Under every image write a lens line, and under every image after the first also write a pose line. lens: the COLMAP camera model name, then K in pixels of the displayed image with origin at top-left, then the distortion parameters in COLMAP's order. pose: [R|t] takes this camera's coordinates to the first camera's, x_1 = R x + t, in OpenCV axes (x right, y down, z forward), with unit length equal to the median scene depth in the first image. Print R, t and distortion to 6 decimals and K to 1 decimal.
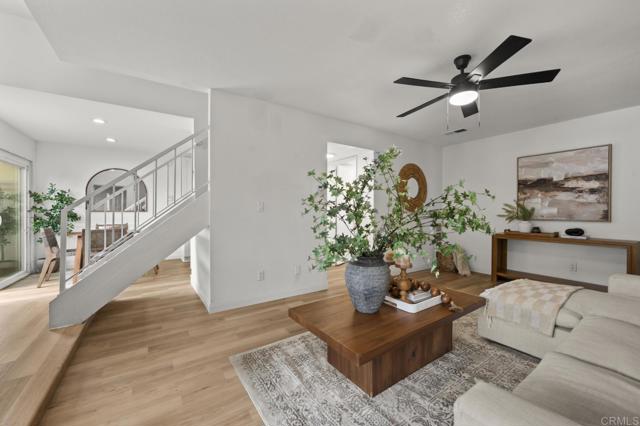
lens RADIAL K [[253.9, 0, 320.3], [0, 253.9, 212.1], [0, 0, 1]] dist [0.001705, 0.000221]
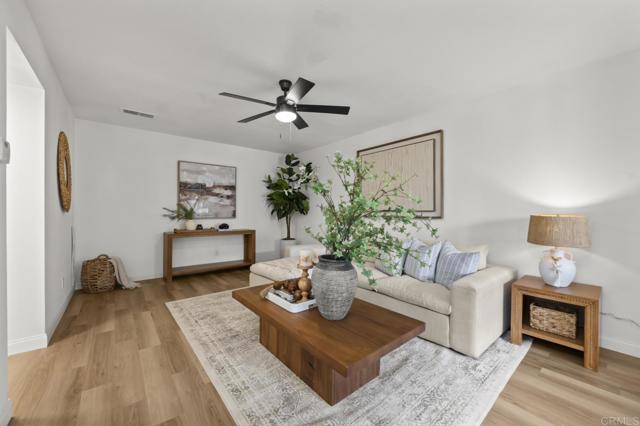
lens RADIAL K [[253.9, 0, 320.1], [0, 253.9, 212.3], [0, 0, 1]] dist [0.001705, 0.000221]
pose [[-0.076175, -0.005944, 0.997077, -0.366442], [-0.000764, 0.999982, 0.005903, -0.005037], [-0.997094, -0.000312, -0.076178, 0.540863]]
